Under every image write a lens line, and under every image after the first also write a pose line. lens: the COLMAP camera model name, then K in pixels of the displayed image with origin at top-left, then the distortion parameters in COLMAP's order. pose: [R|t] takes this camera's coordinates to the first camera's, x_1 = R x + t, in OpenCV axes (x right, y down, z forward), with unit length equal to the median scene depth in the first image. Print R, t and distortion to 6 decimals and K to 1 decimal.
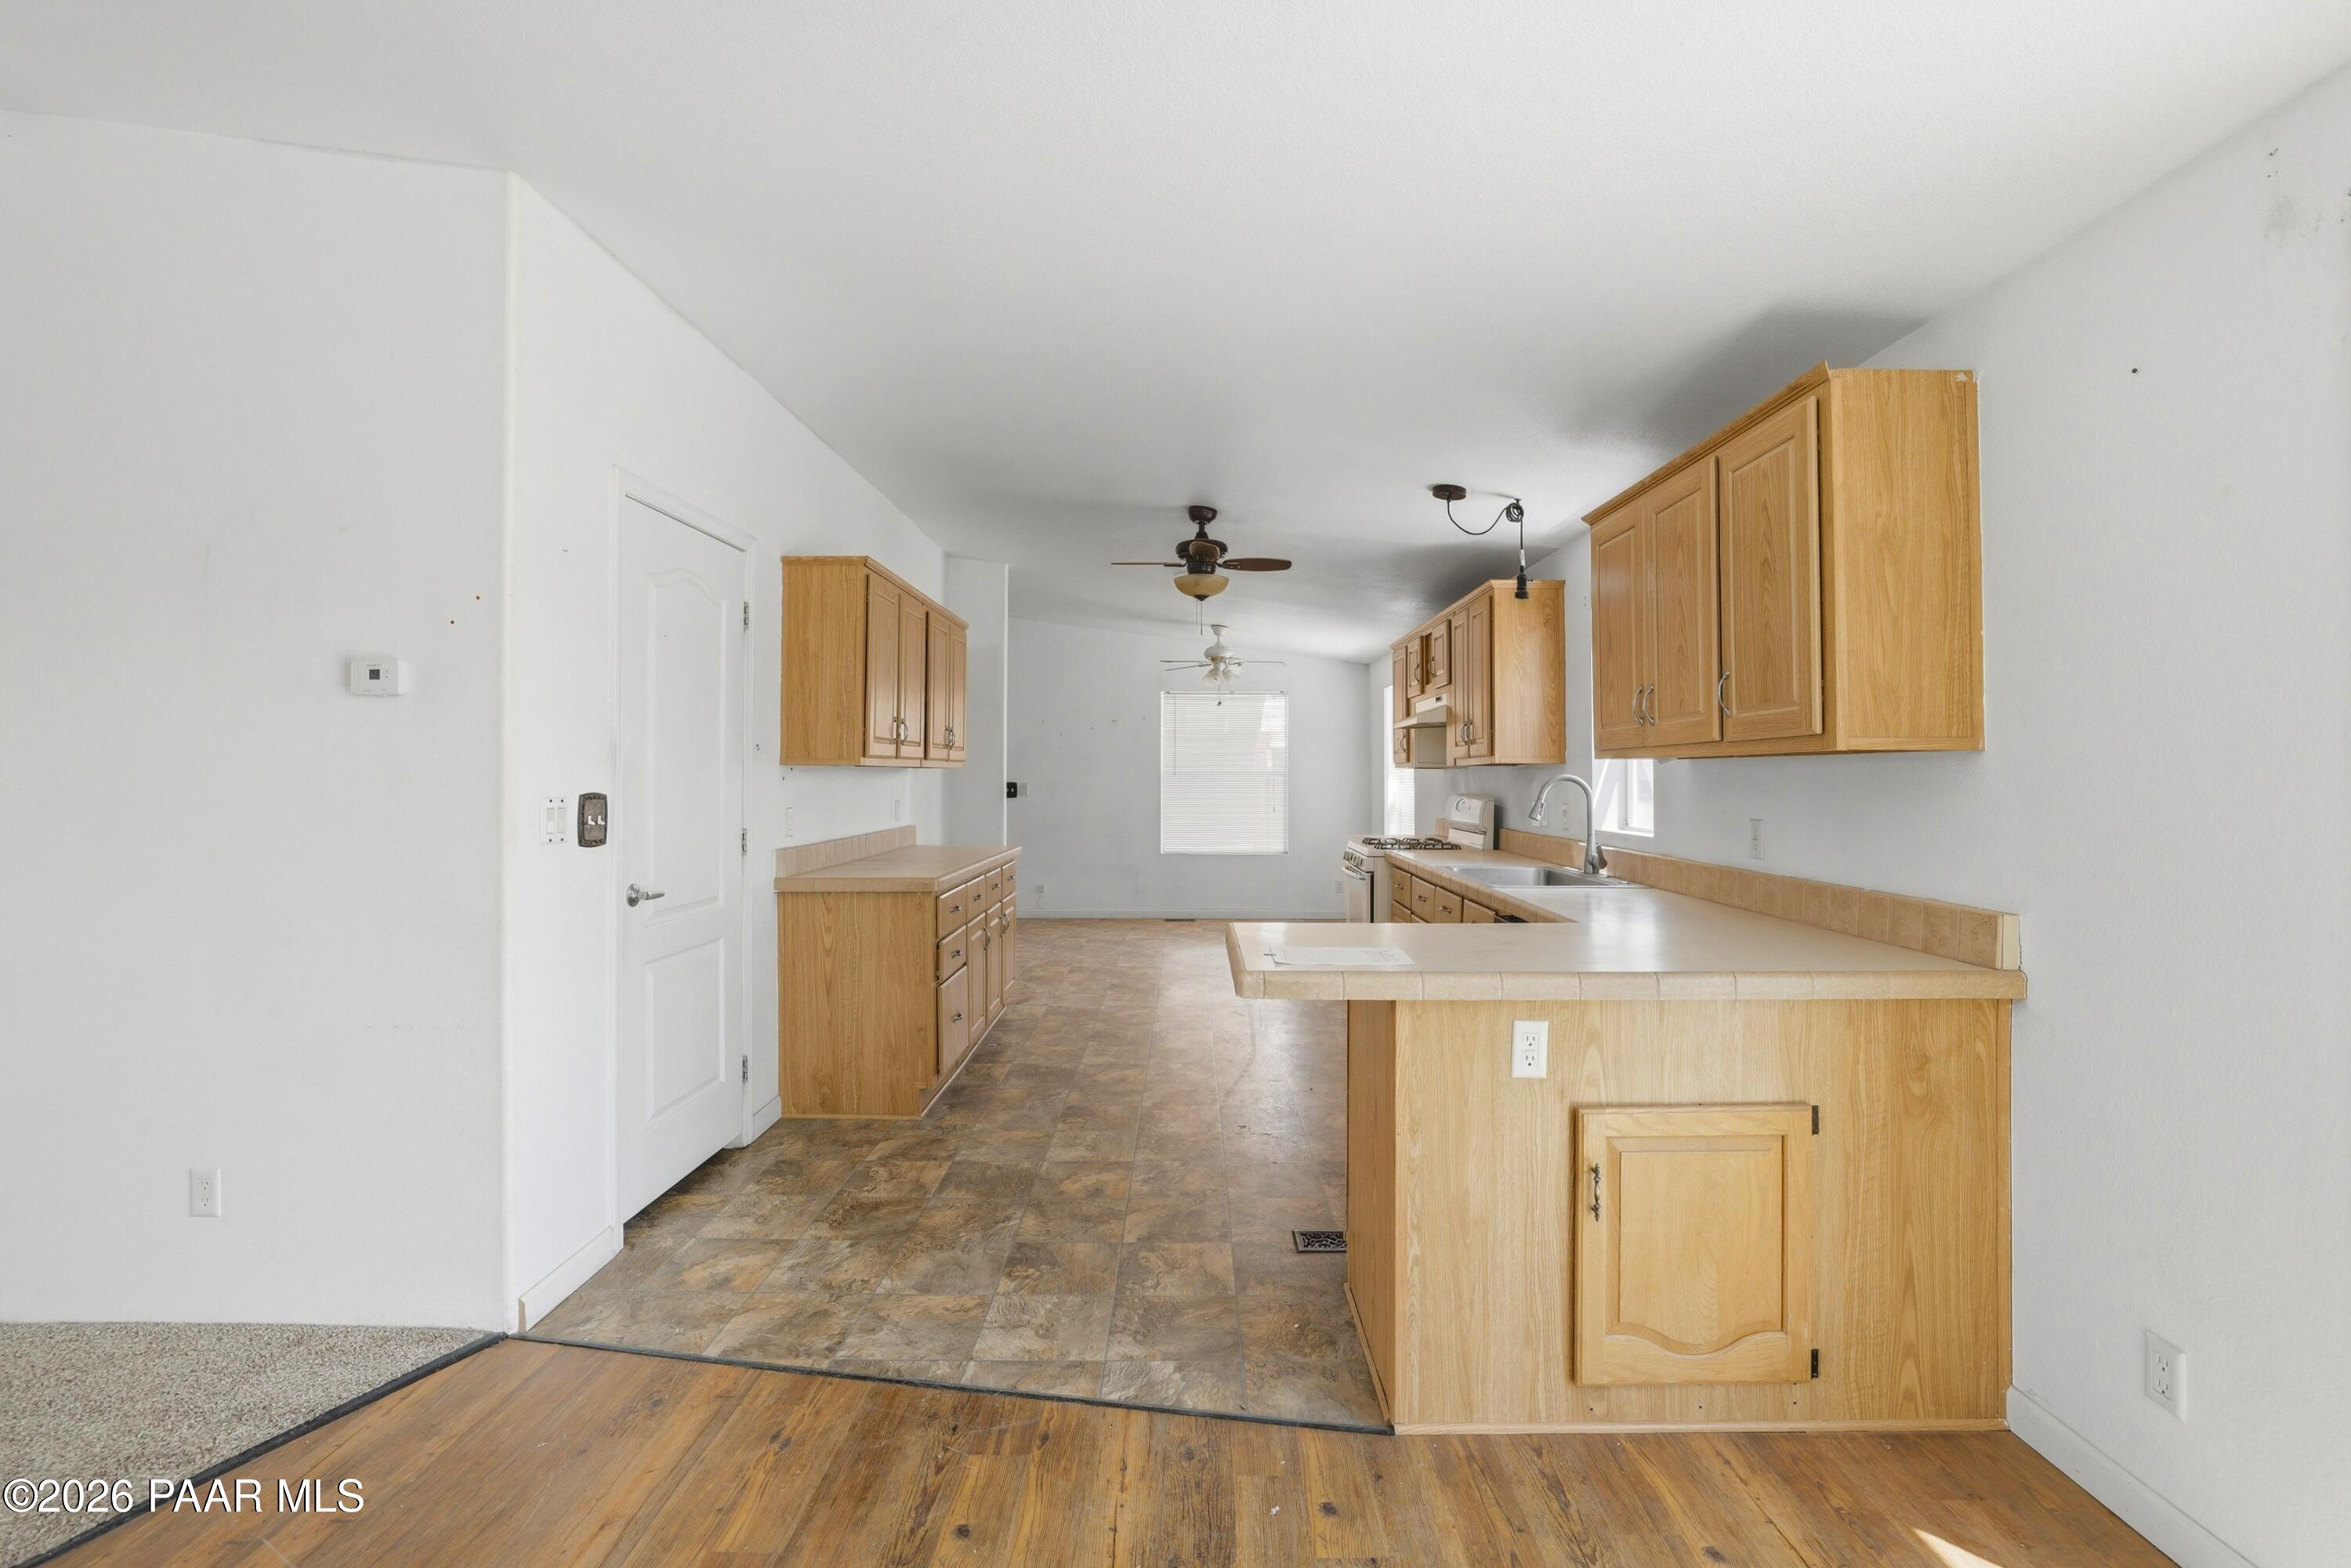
lens RADIAL K [[1025.3, 0, 1192.2], [0, 1025.3, 761.7], [0, 0, 1]] dist [-0.049668, 0.019802]
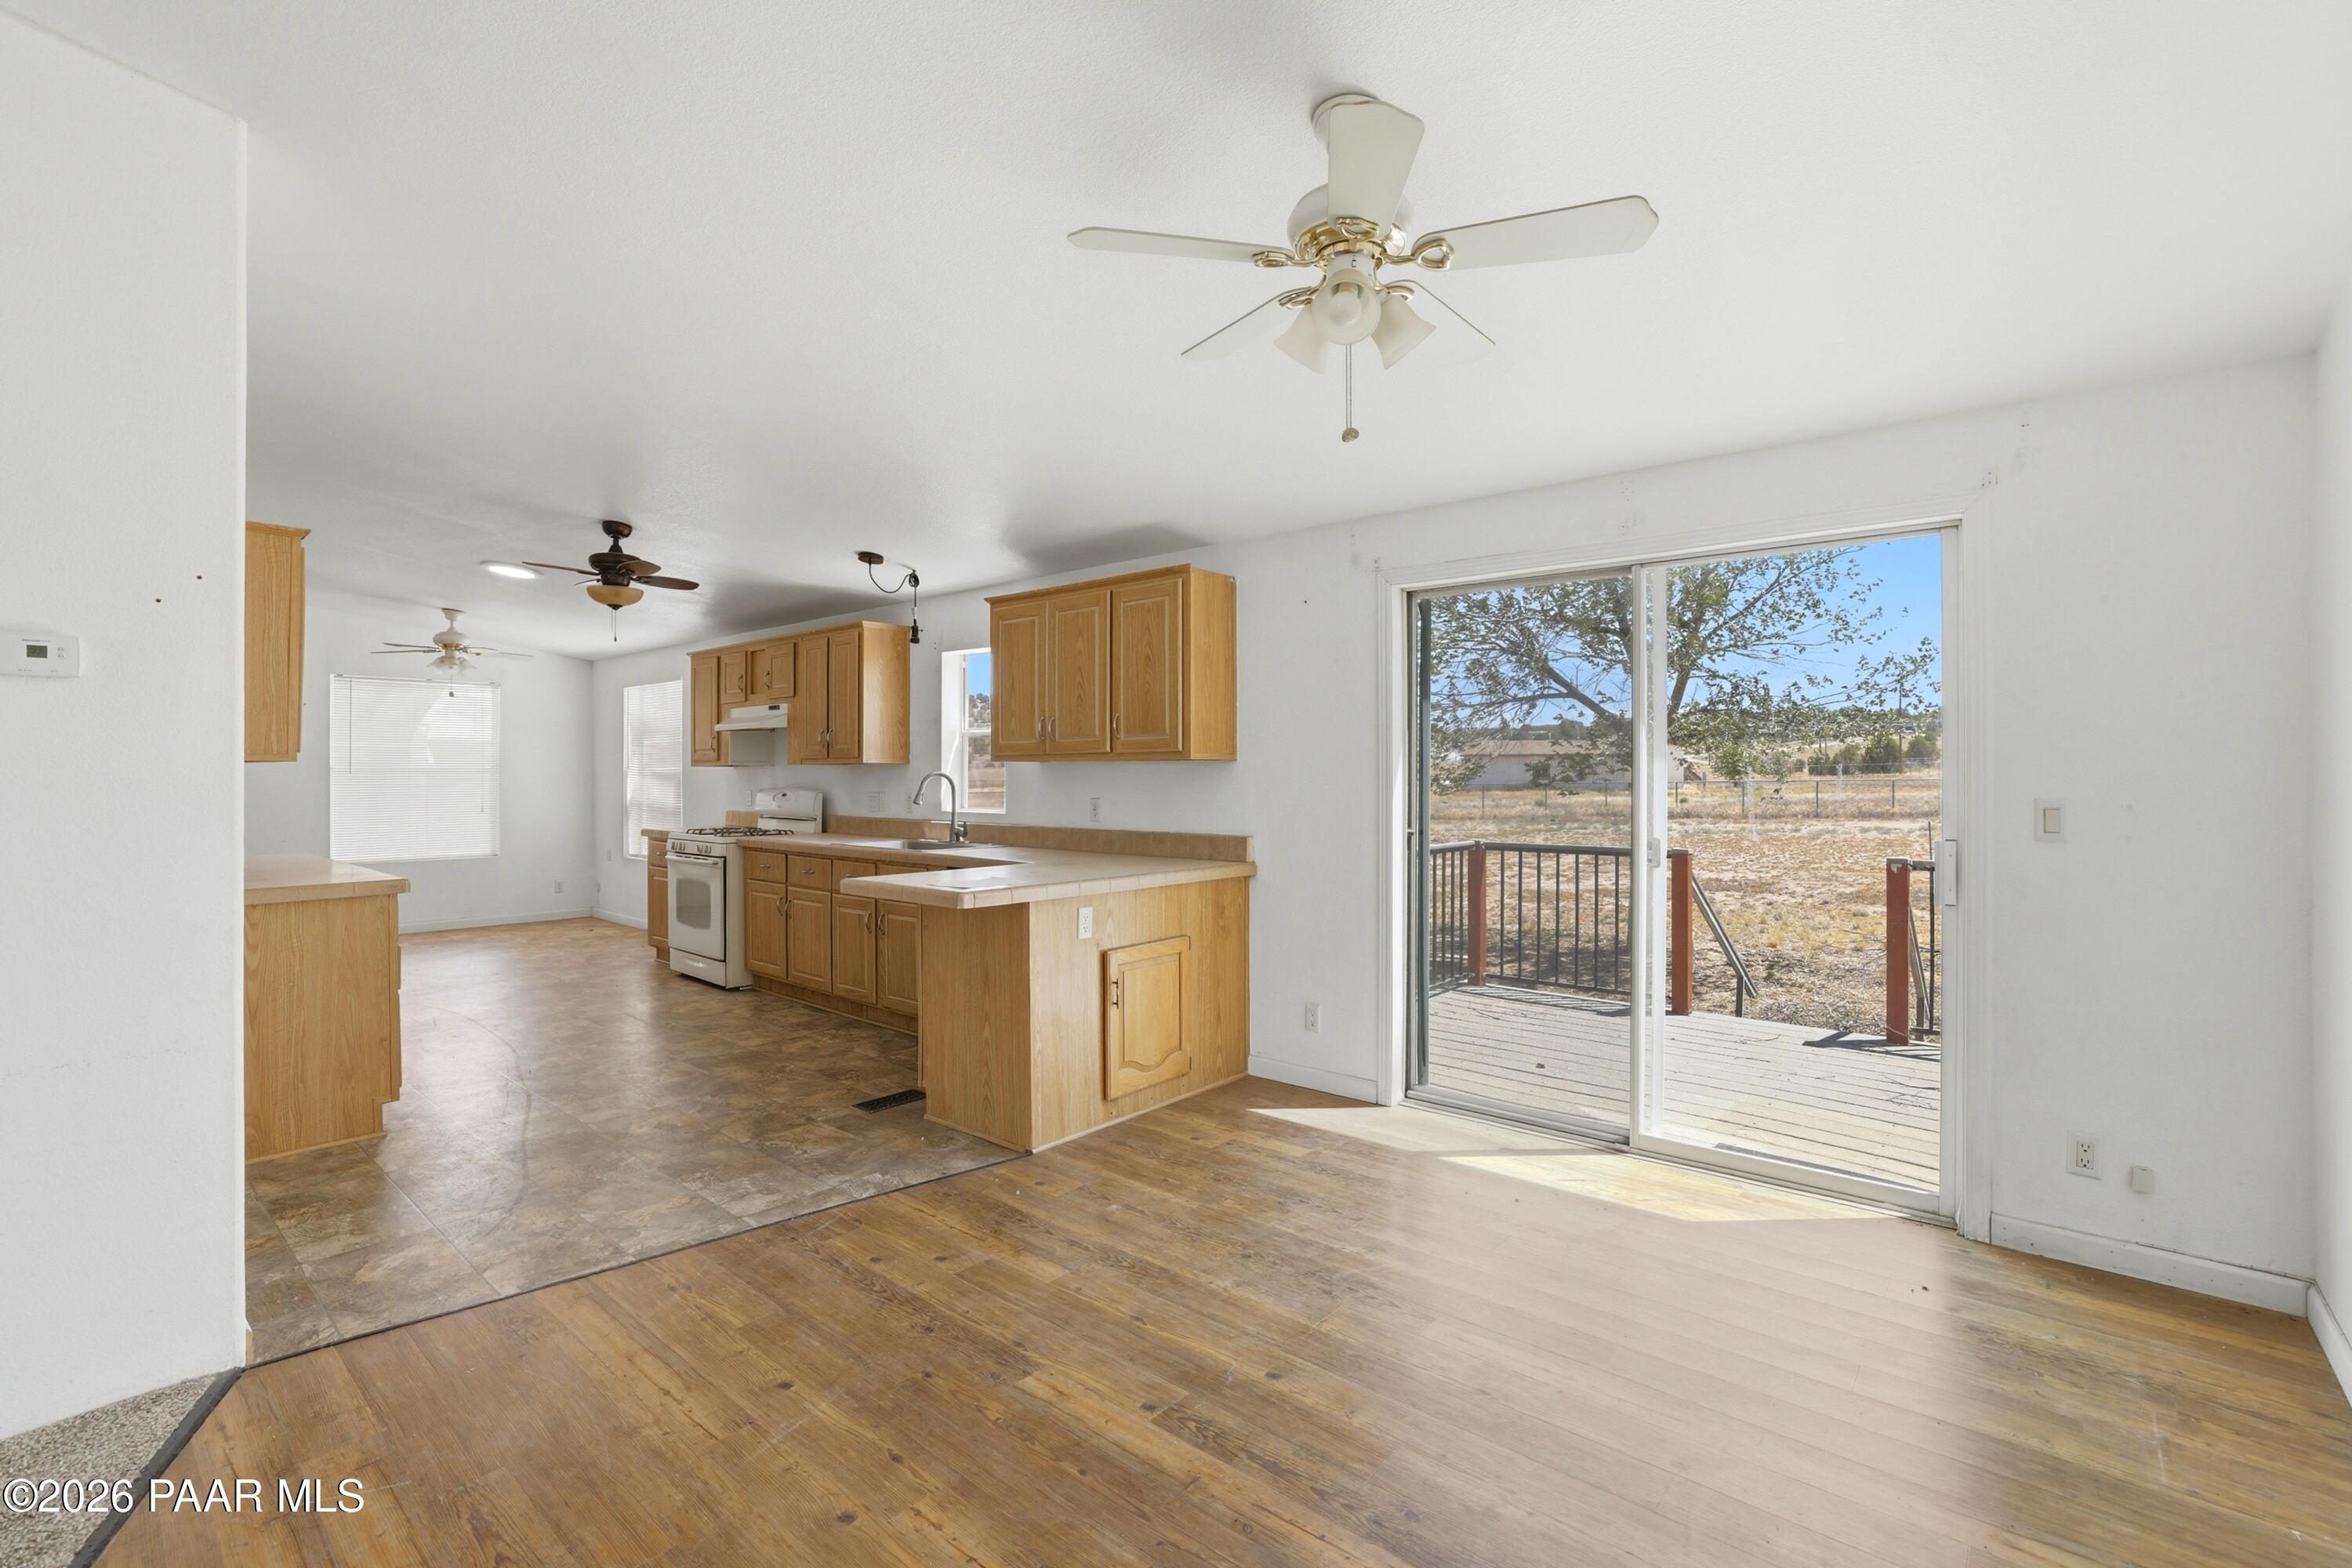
lens RADIAL K [[1010.5, 0, 1170.8], [0, 1010.5, 769.7], [0, 0, 1]] dist [-0.047114, 0.018462]
pose [[0.657127, 0.001925, 0.753778, -0.545473], [-0.009293, 0.999941, 0.005548, -0.001089], [-0.753723, -0.010650, 0.657106, -0.174871]]
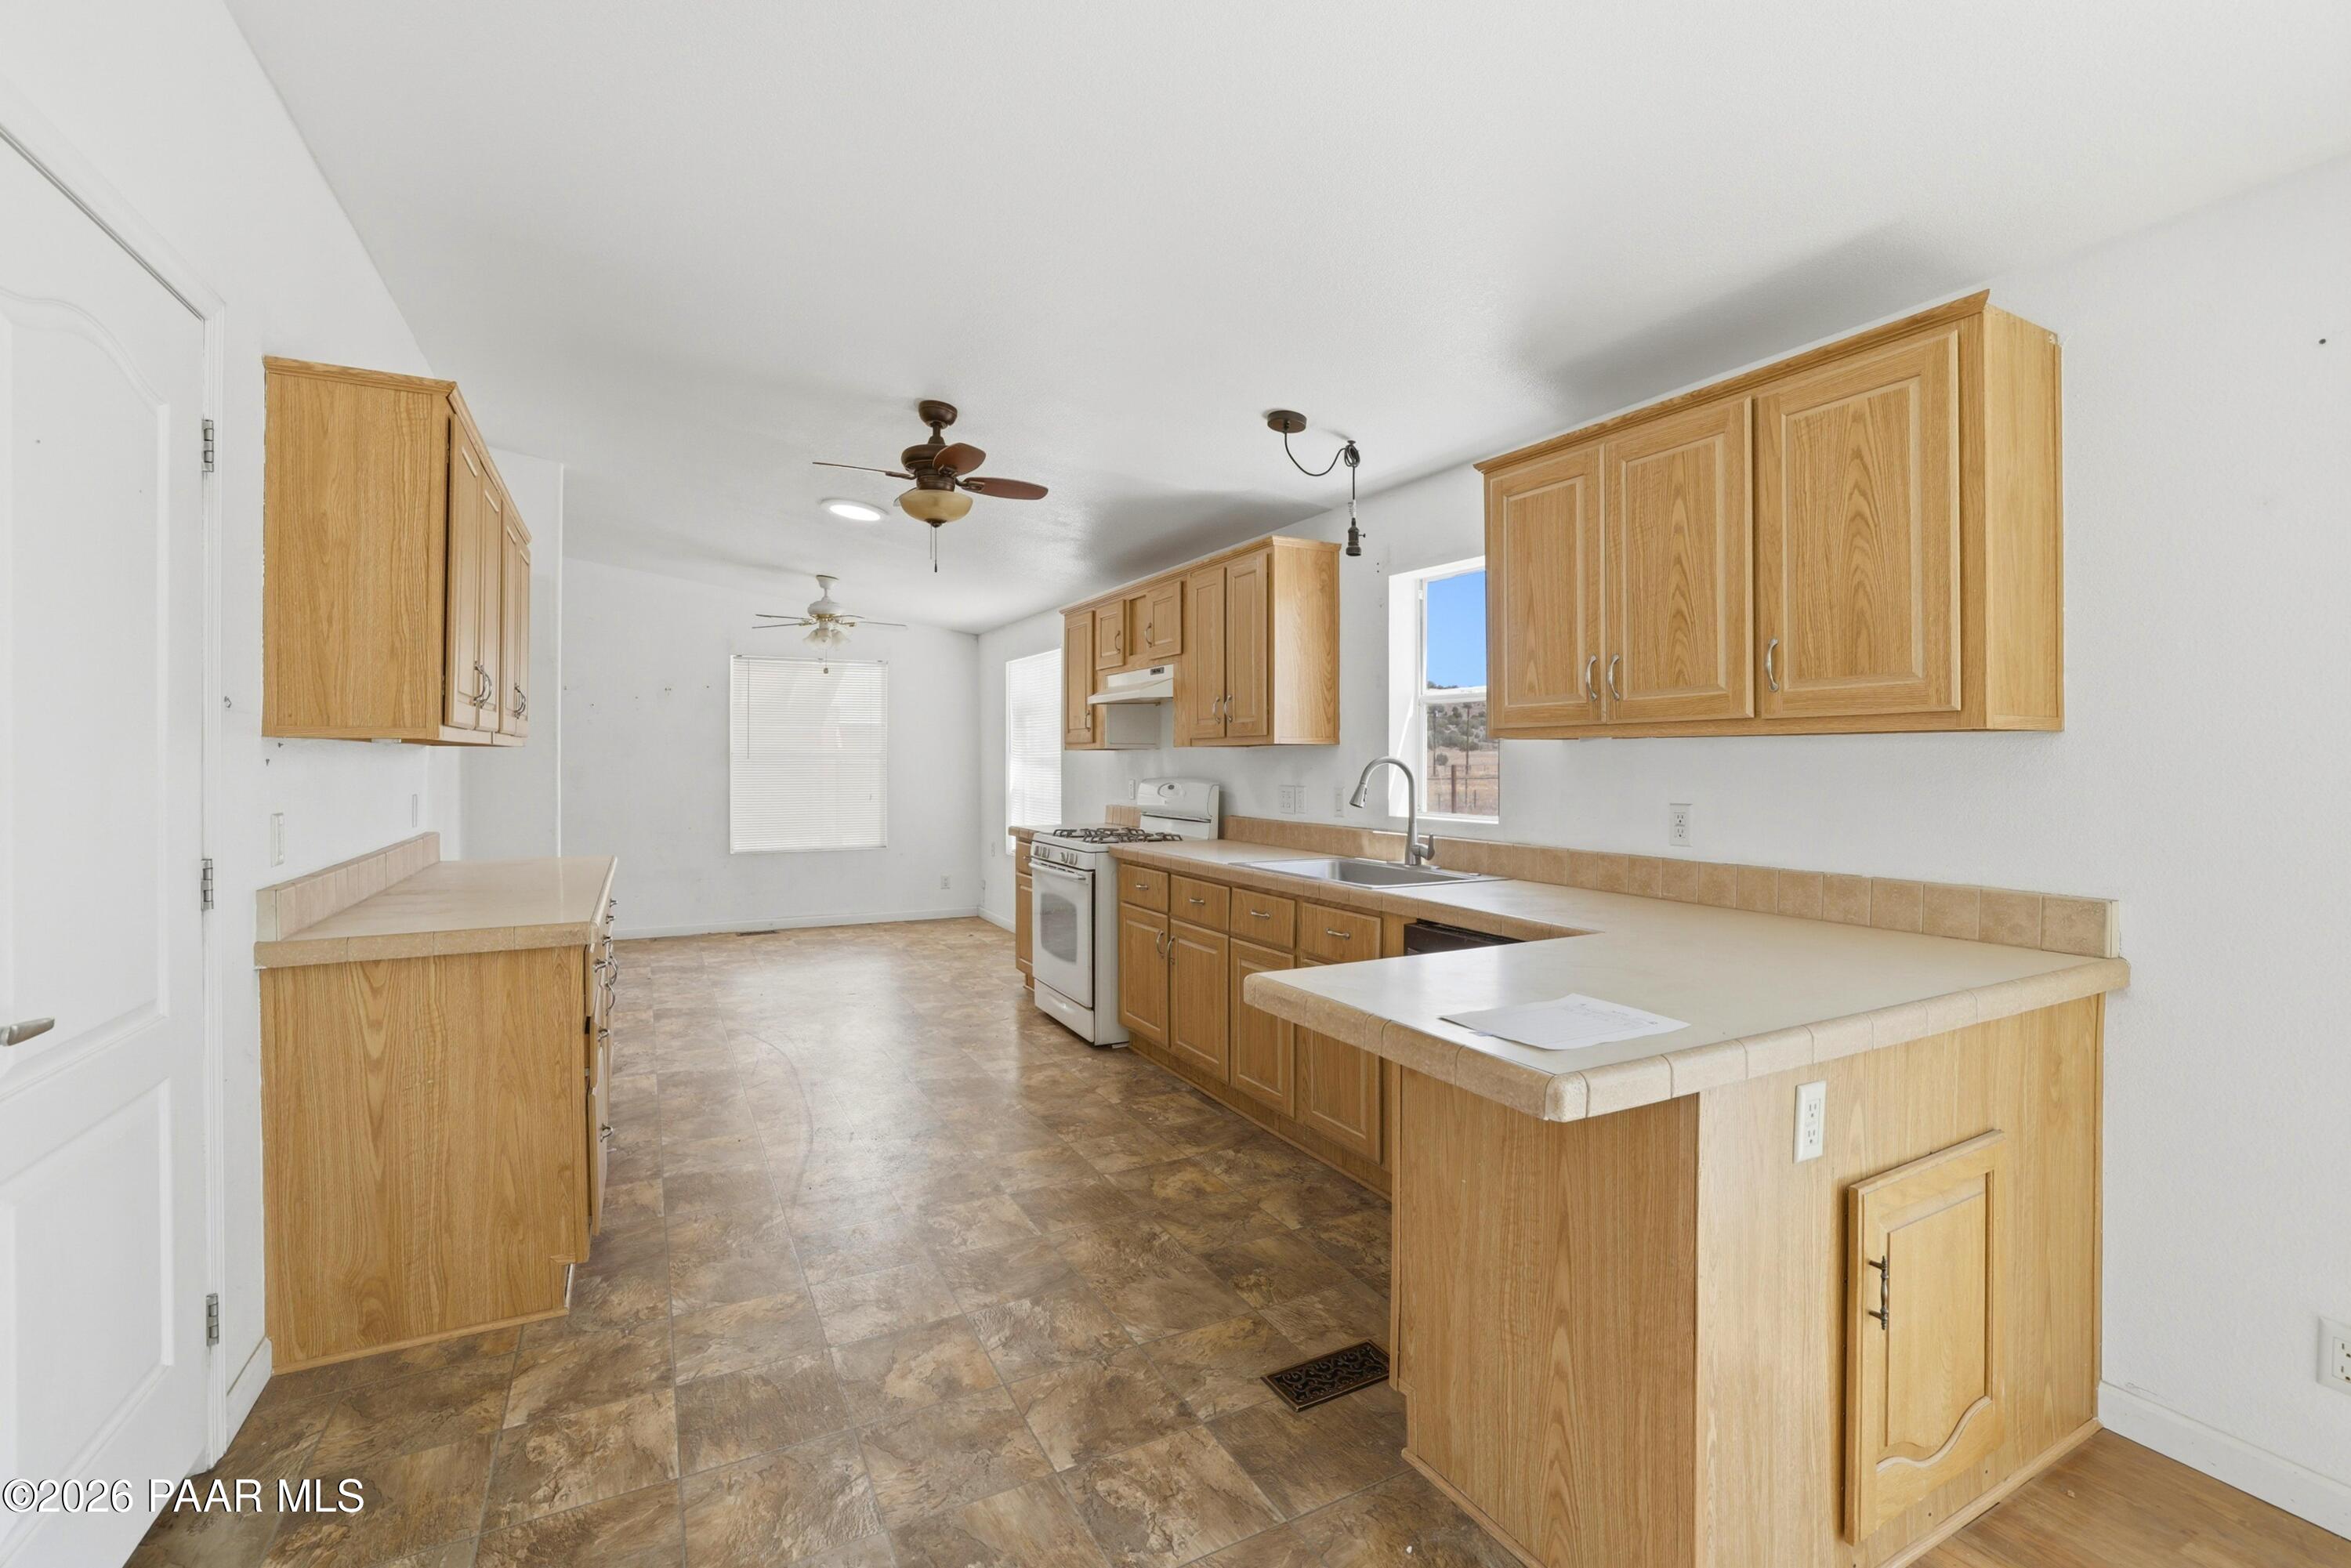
lens RADIAL K [[1025.3, 0, 1192.2], [0, 1025.3, 761.7], [0, 0, 1]] dist [-0.049668, 0.019802]
pose [[0.883018, -0.001181, 0.469338, -0.246062], [-0.006536, 0.999869, 0.014813, 0.005959], [-0.469294, -0.016148, 0.882894, 0.331437]]
